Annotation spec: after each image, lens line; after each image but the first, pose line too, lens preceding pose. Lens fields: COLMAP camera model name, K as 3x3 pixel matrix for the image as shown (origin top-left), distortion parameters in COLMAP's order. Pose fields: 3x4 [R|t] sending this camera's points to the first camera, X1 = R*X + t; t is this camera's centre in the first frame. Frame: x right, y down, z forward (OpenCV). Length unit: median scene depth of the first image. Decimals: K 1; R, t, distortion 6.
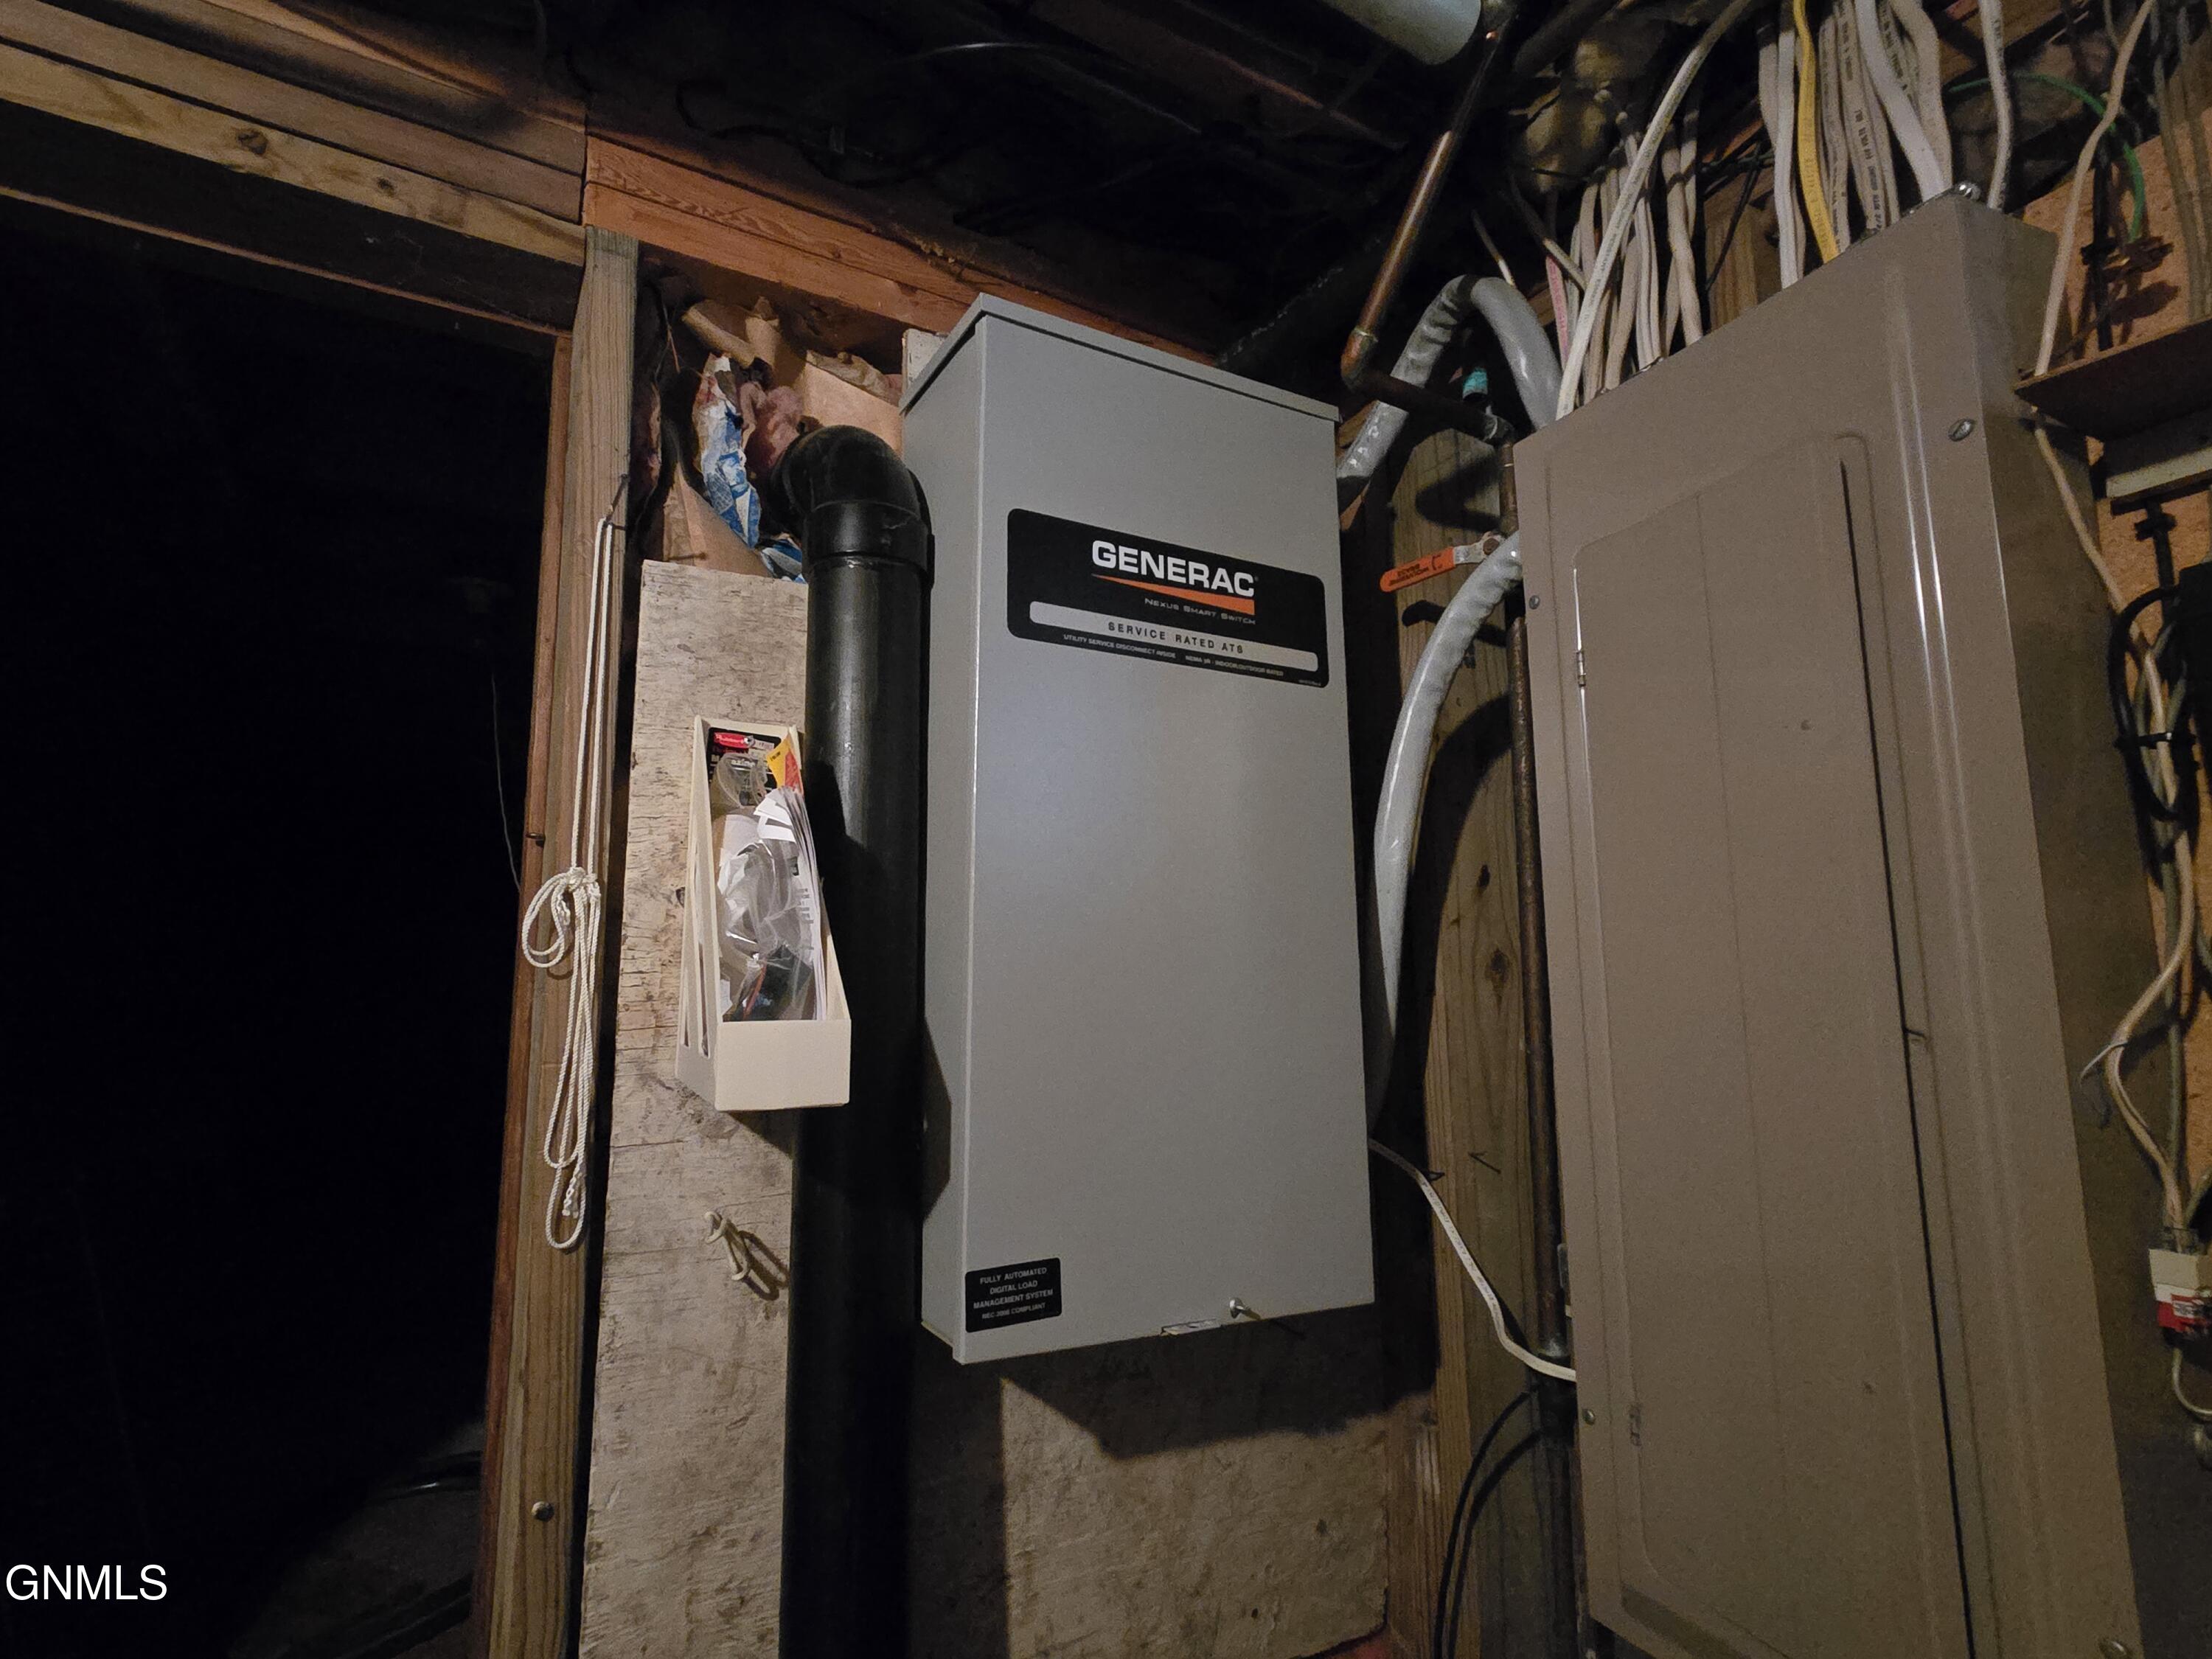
lens RADIAL K [[1140.2, 0, 1107.6], [0, 1140.2, 818.2], [0, 0, 1]] dist [0.000055, 0.002691]
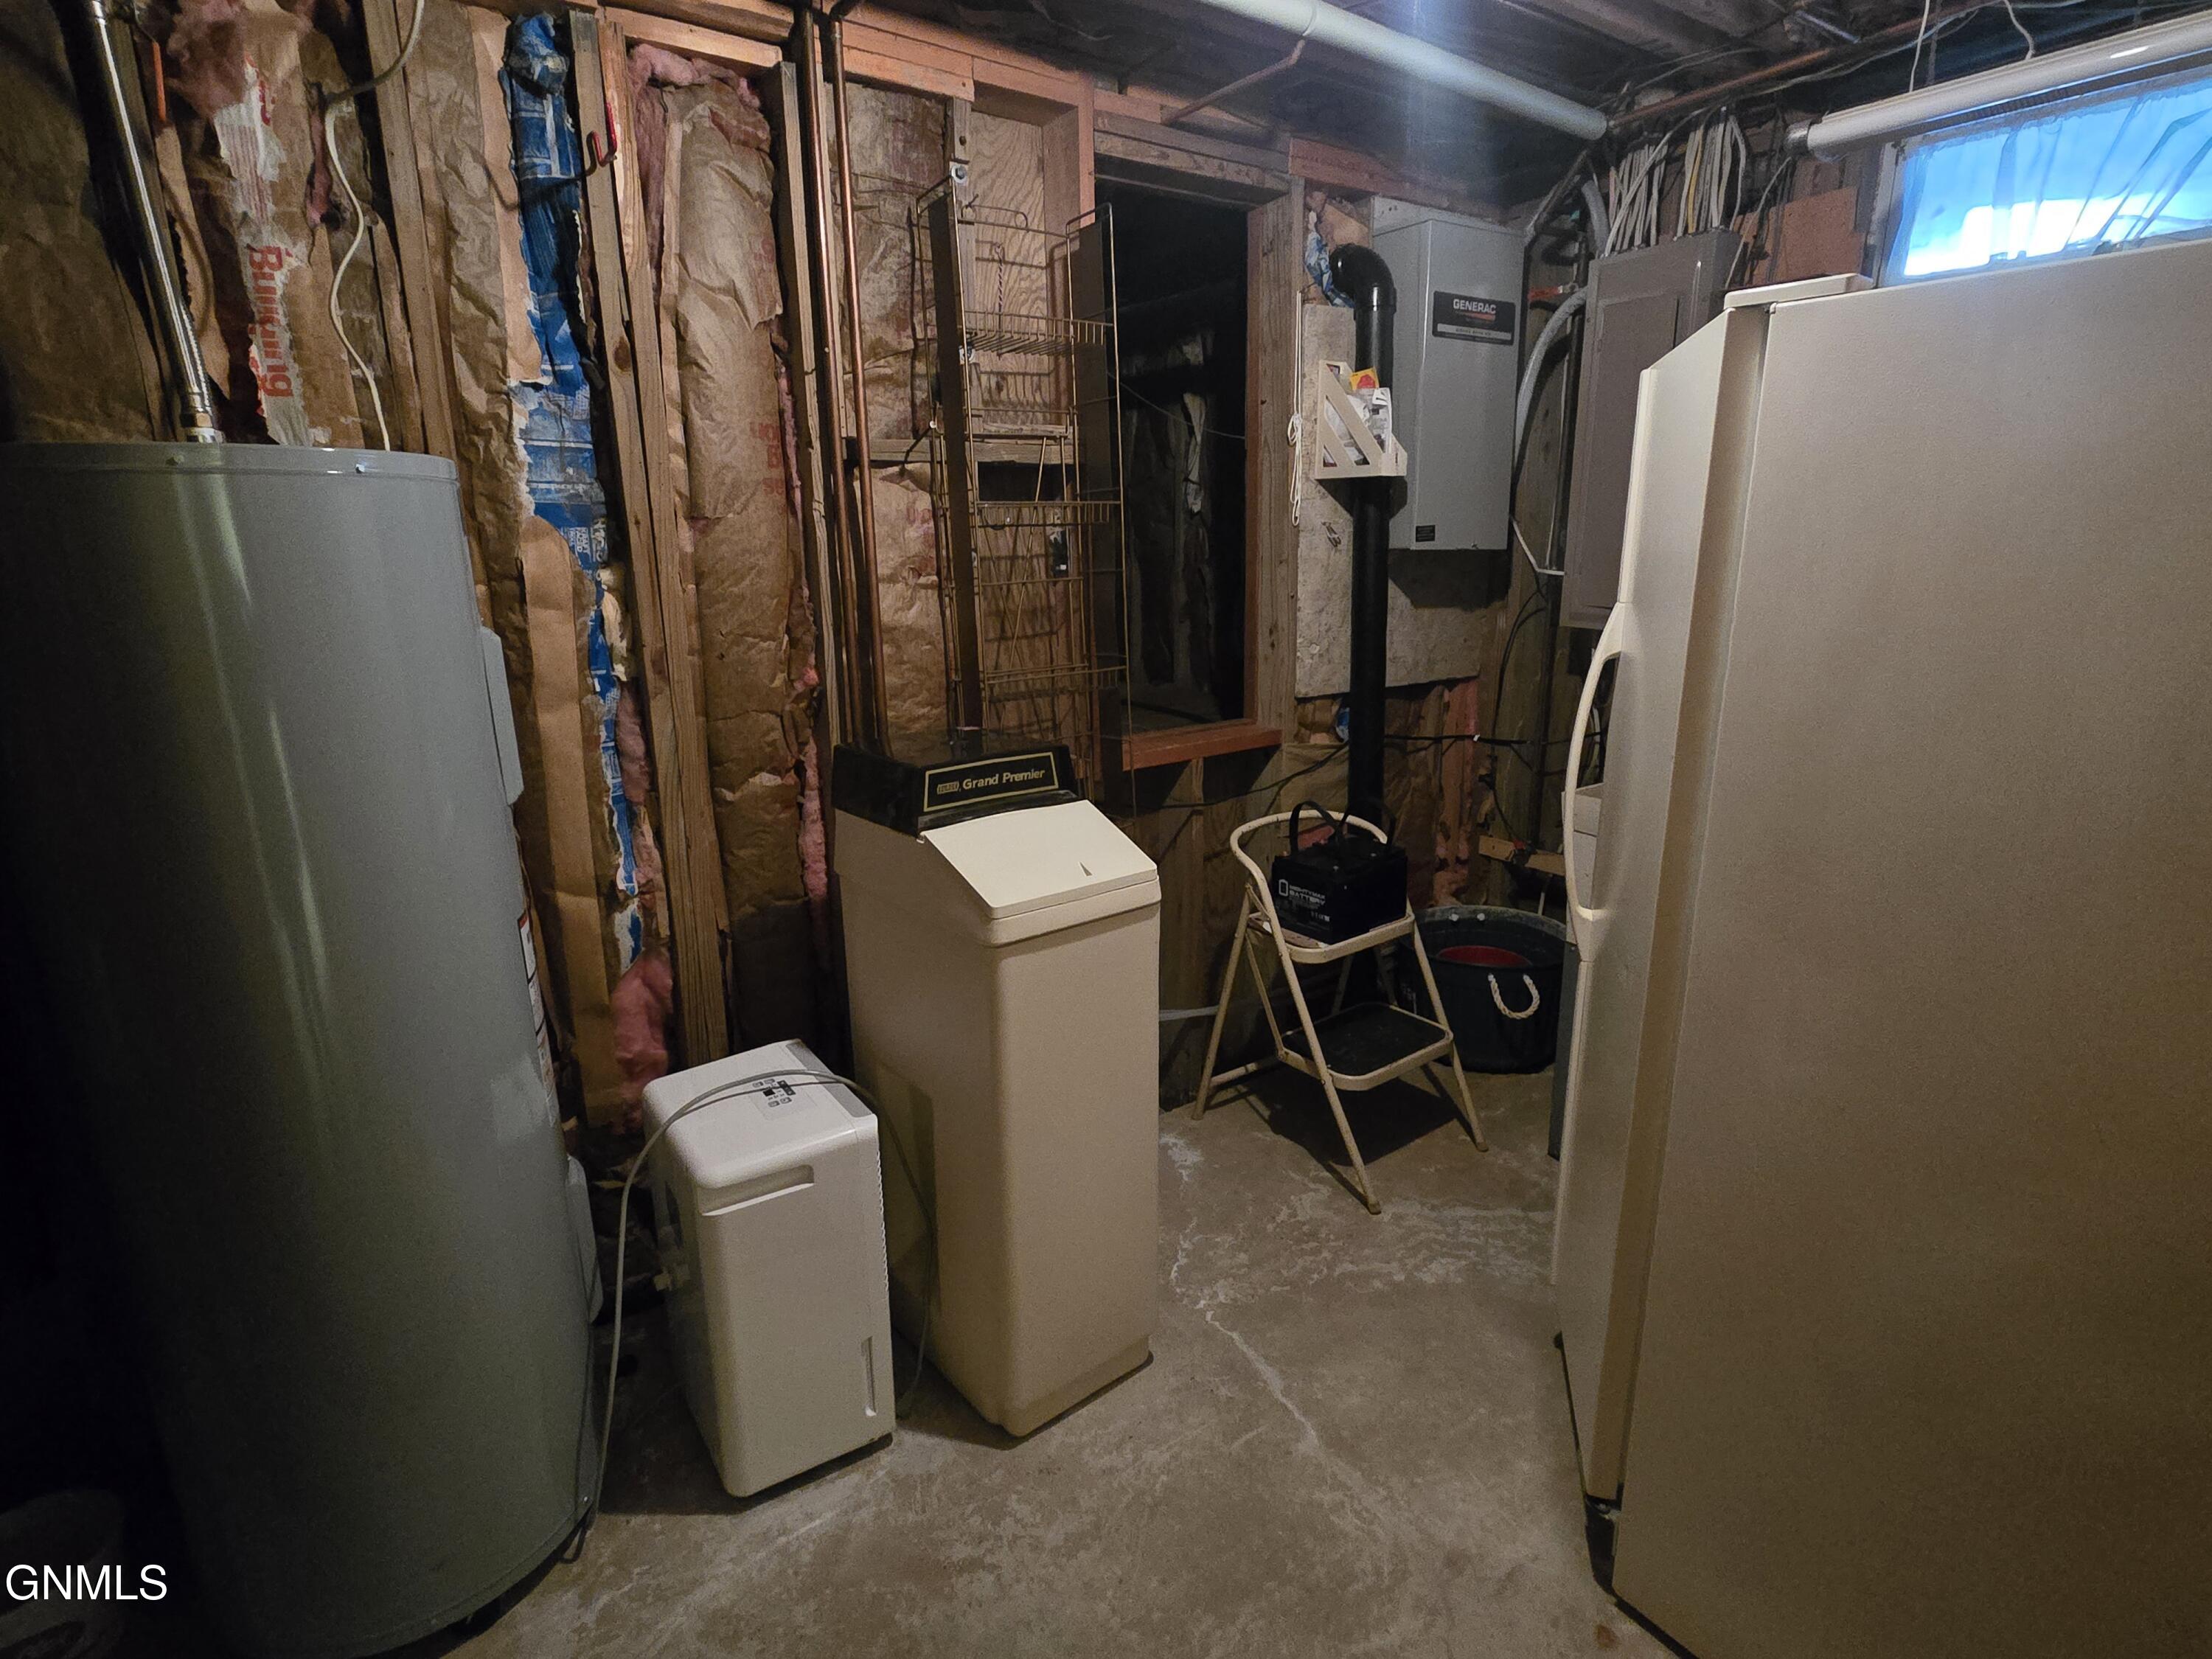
lens RADIAL K [[1140.2, 0, 1107.6], [0, 1140.2, 818.2], [0, 0, 1]] dist [0.000055, 0.002691]
pose [[0.997176, -0.025685, 0.070571, -1.158962], [-0.003465, 0.922963, 0.384874, -0.126657], [-0.075019, -0.384032, 0.920267, -2.231685]]
